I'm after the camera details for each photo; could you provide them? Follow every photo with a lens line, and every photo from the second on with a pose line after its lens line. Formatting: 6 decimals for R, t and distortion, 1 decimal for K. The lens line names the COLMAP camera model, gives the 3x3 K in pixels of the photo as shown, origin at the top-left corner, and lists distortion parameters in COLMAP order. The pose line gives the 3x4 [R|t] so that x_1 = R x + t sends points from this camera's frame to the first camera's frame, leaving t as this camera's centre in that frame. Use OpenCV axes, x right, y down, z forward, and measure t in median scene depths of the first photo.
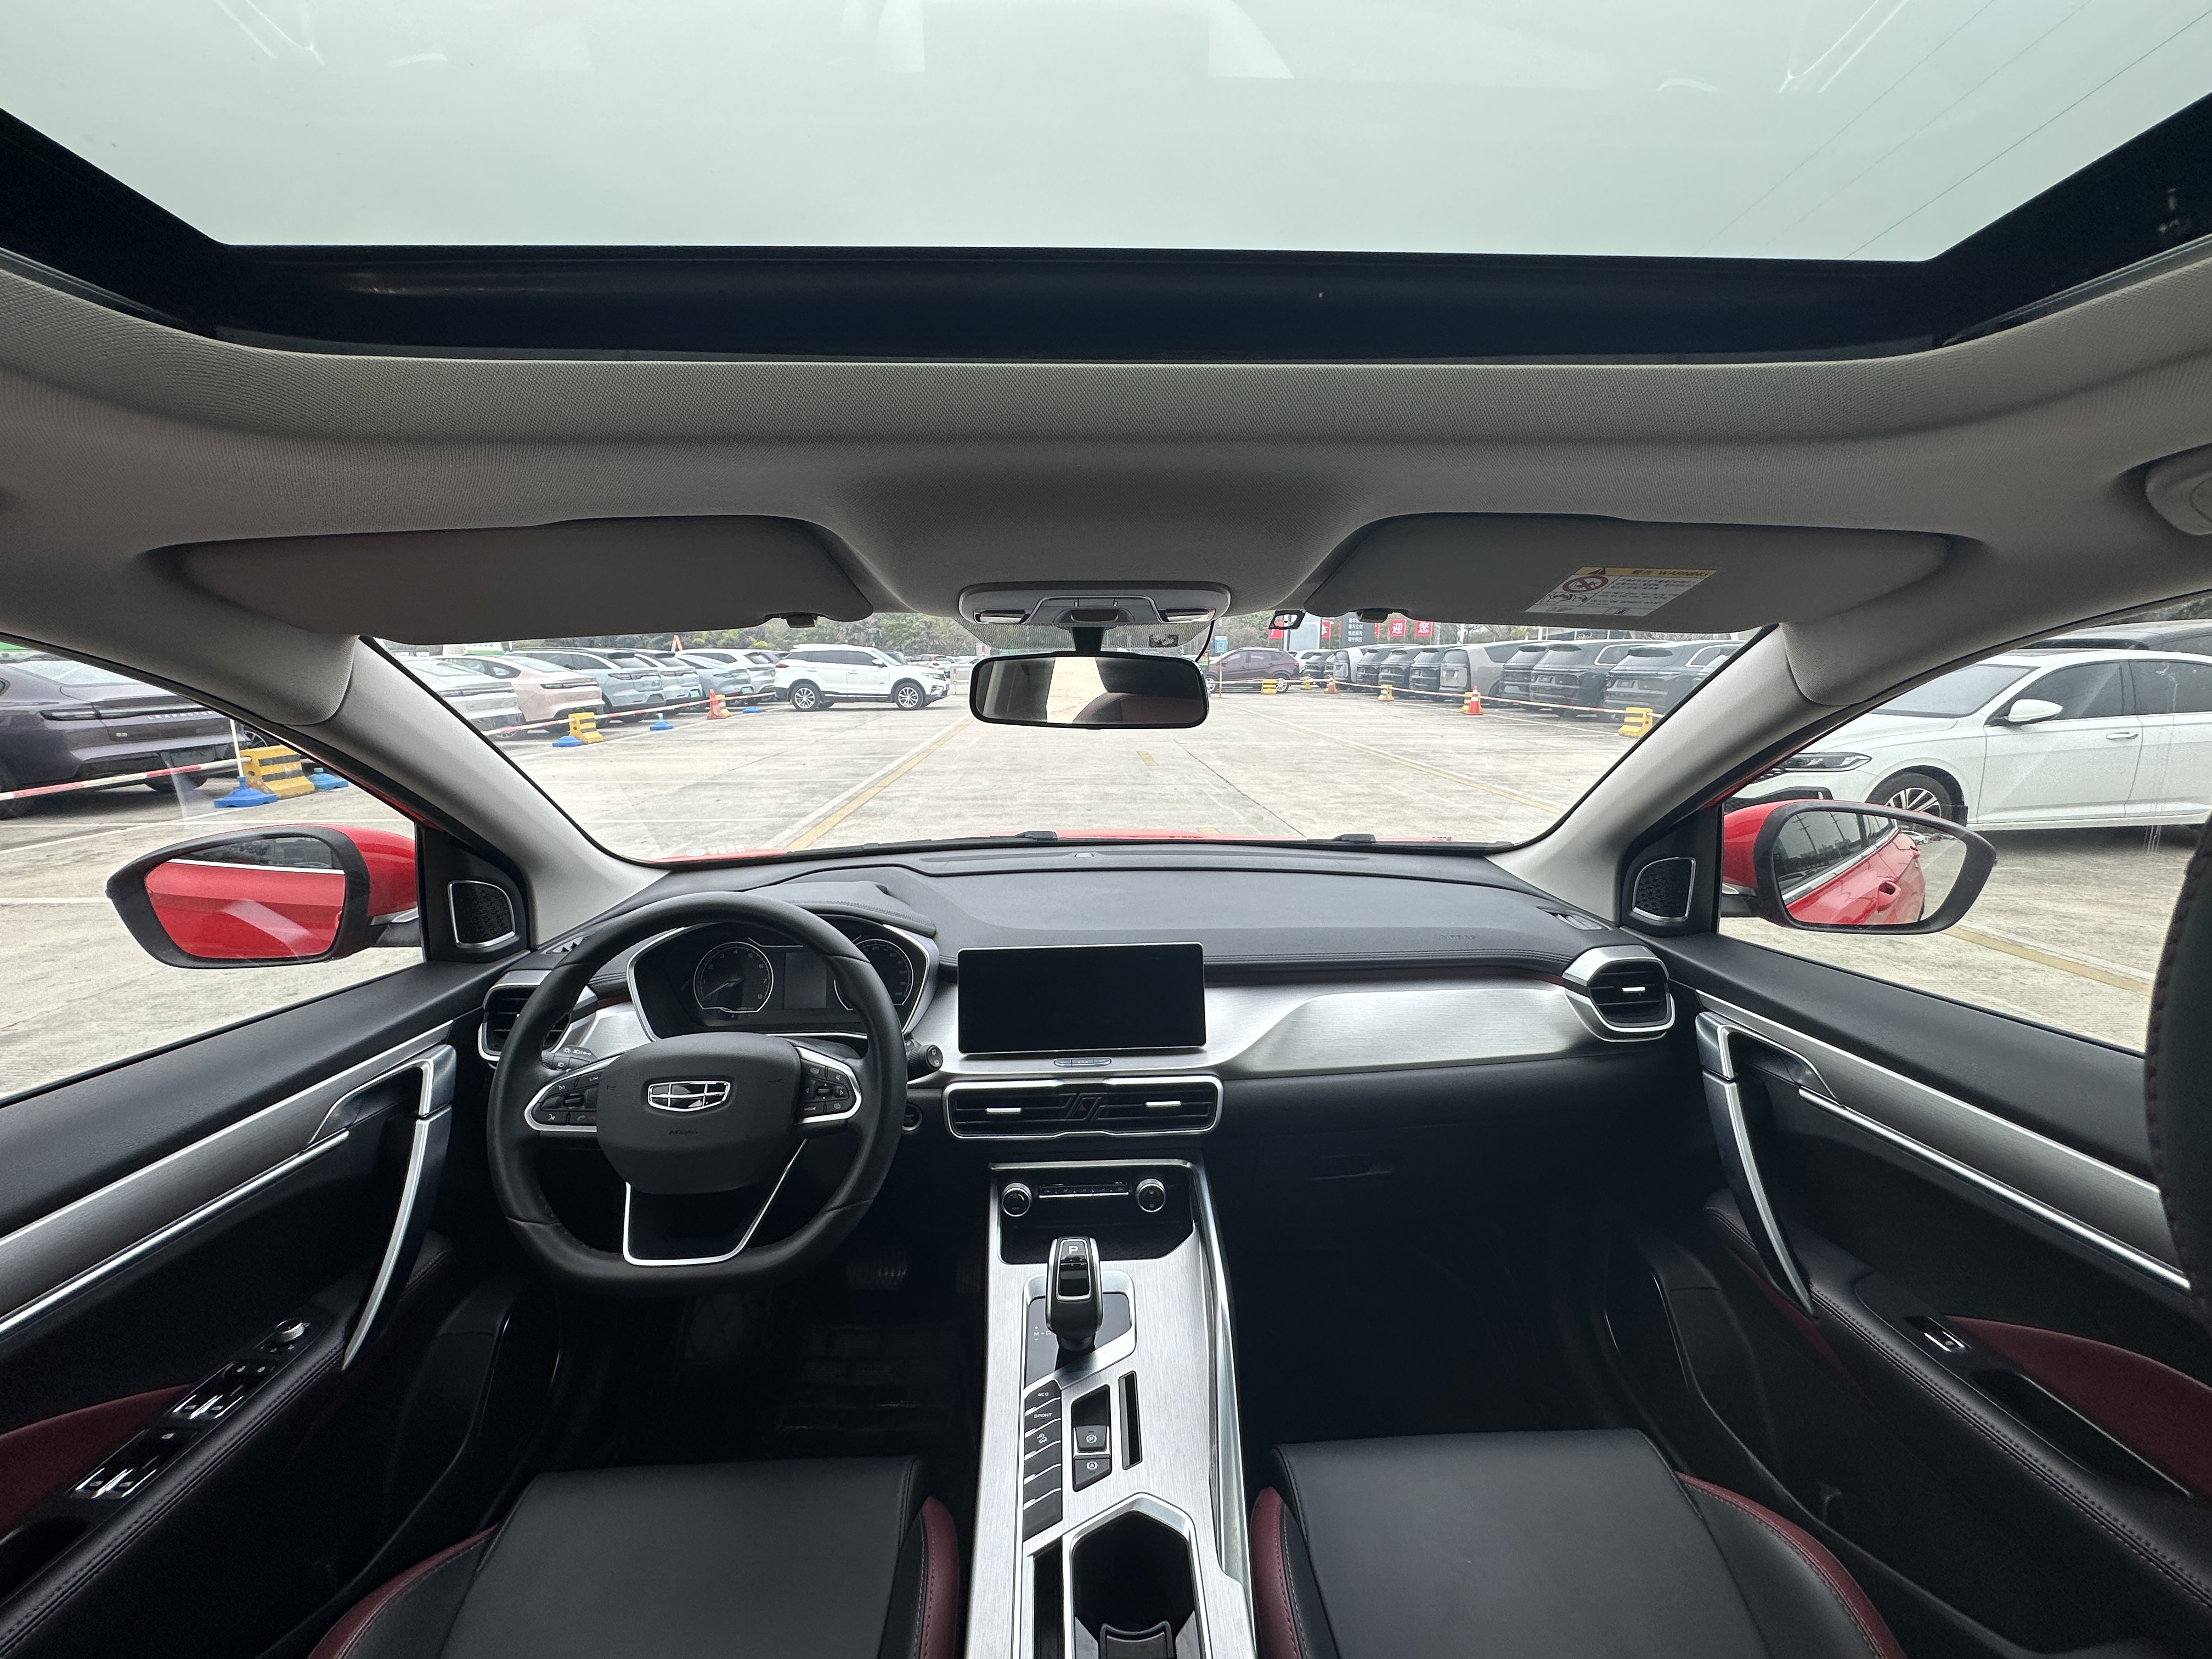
lens RADIAL K [[887.5, 0, 1112.8], [0, 887.5, 808.8], [0, 0, 1]] dist [-0.012887, 0.002545]
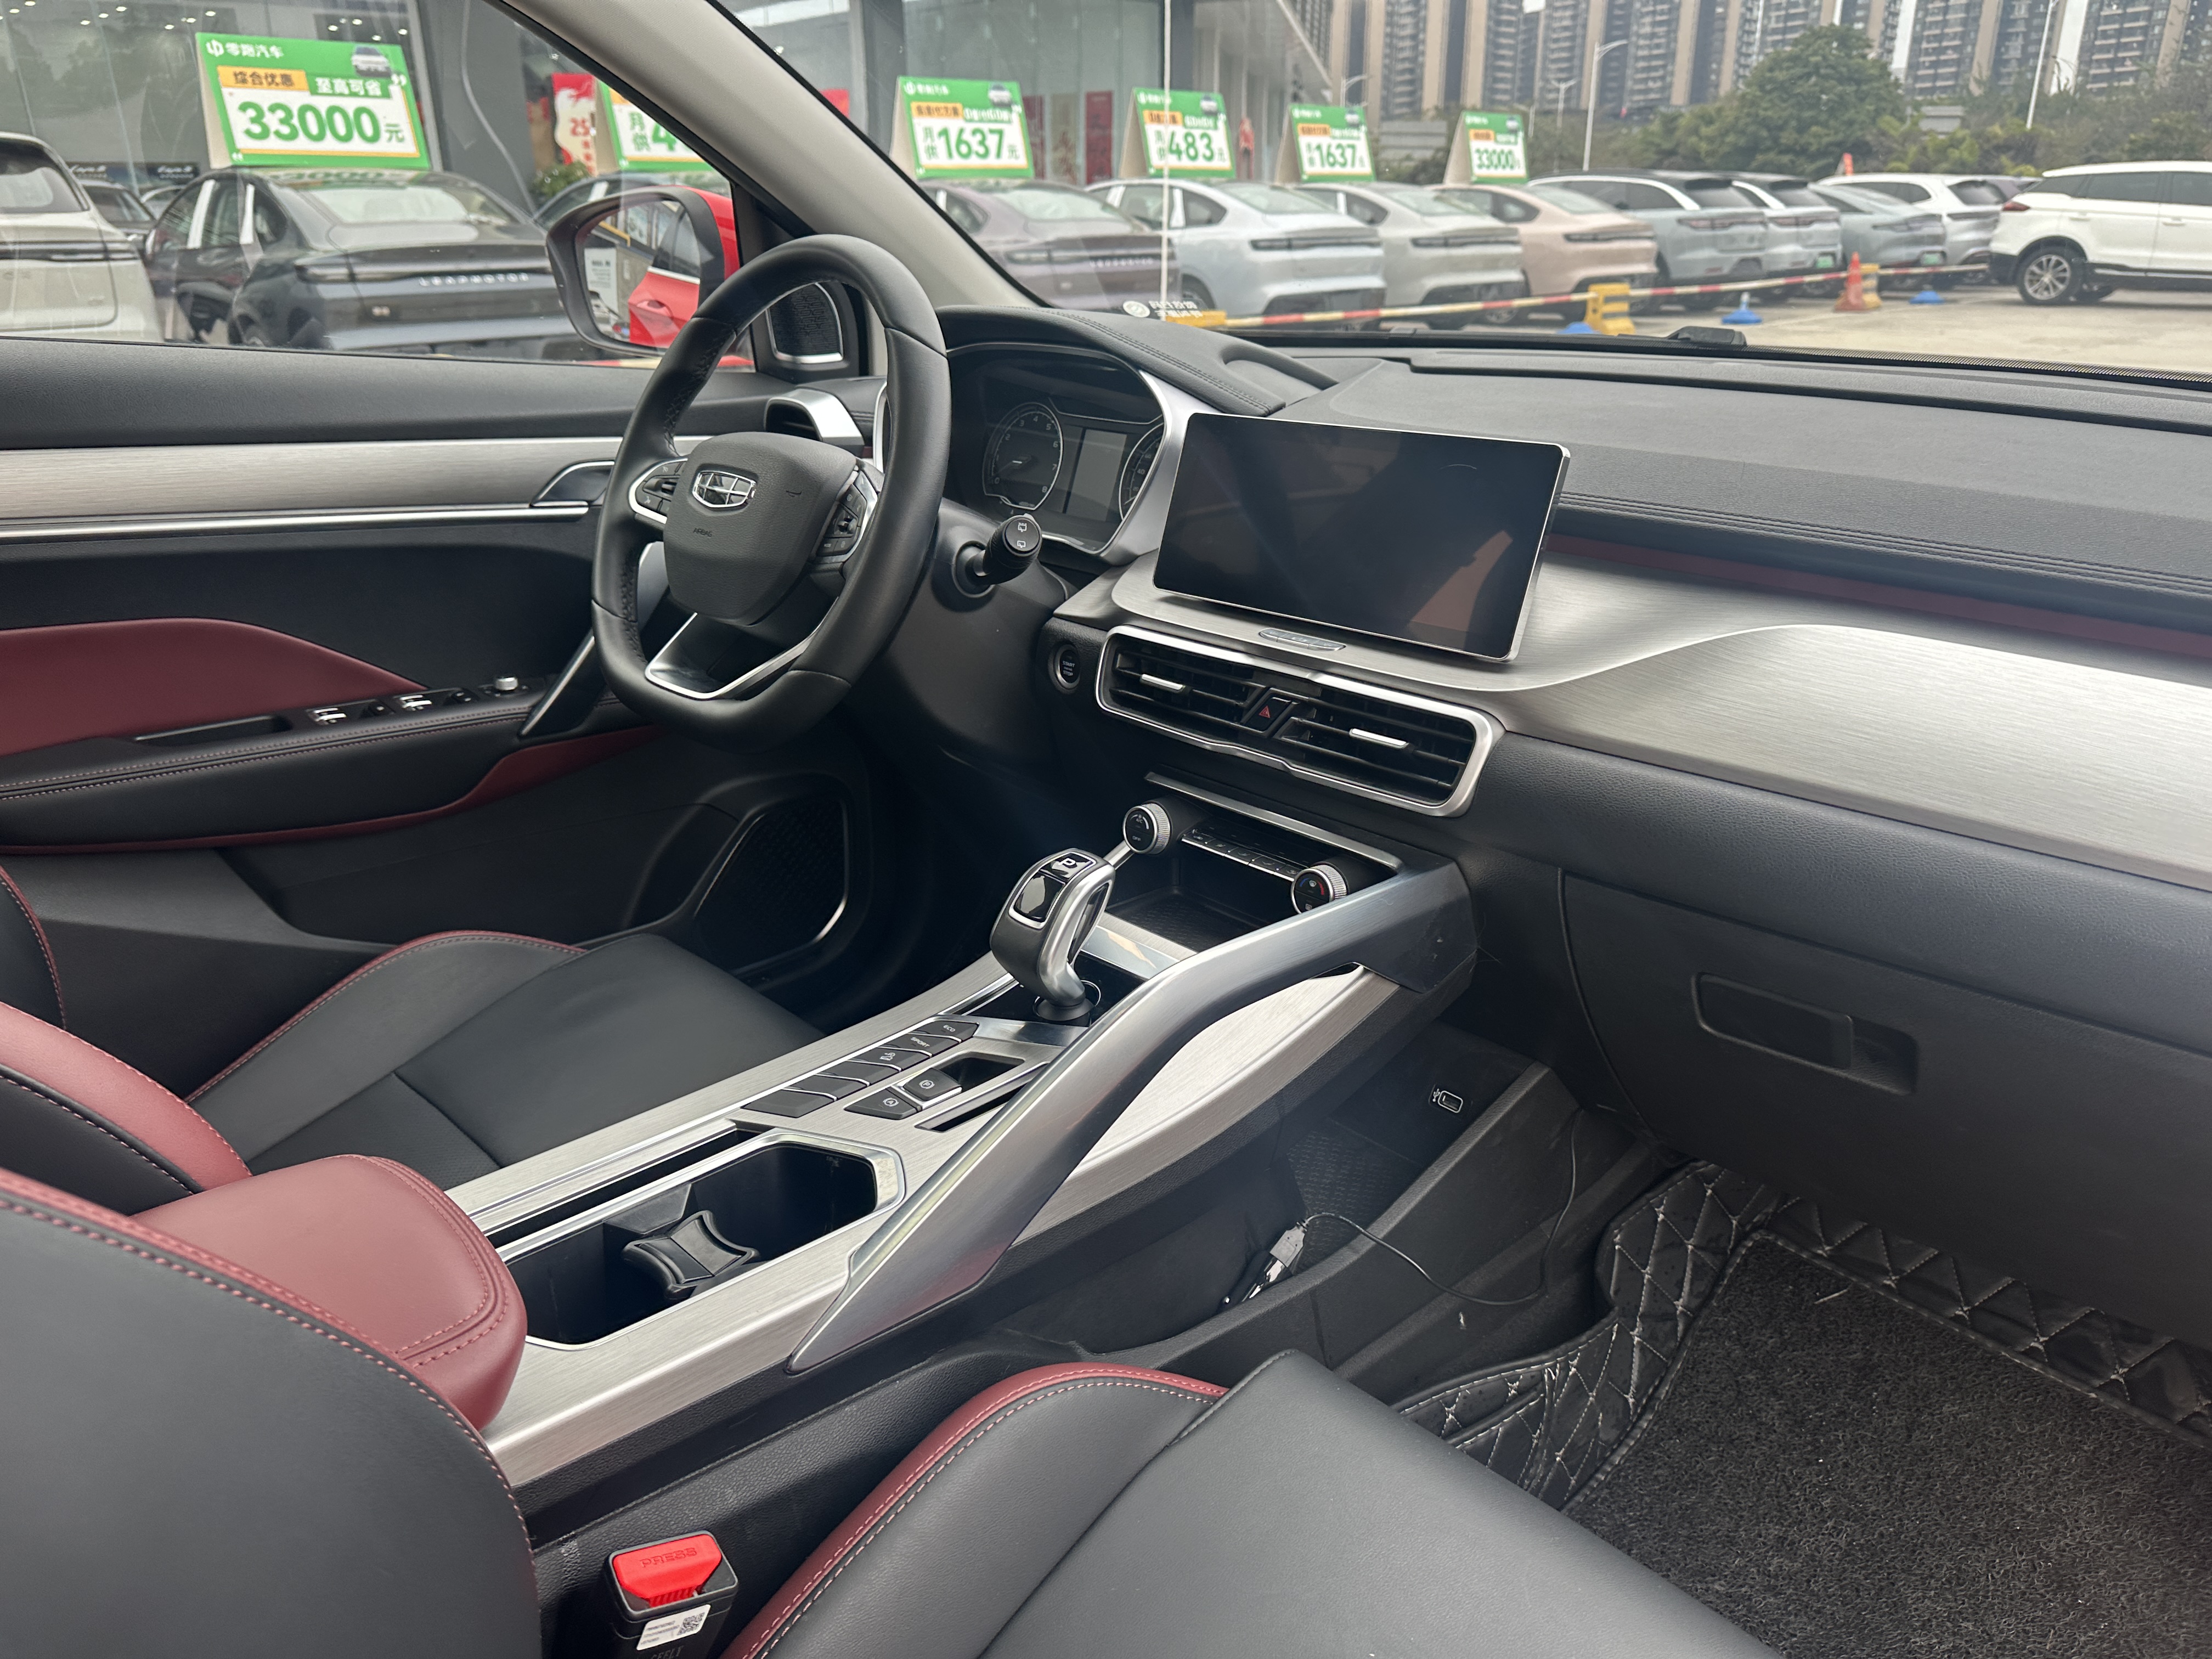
lens RADIAL K [[1567.7, 0, 1086.4], [0, 1567.7, 814.7], [0, 0, 1]] dist [0.027736, -0.026703]
pose [[0.635555, 0.275595, -0.721192, 0.570746], [-0.128017, 0.958806, 0.253581, 0.152641], [0.761368, -0.068839, 0.644655, 0.255216]]
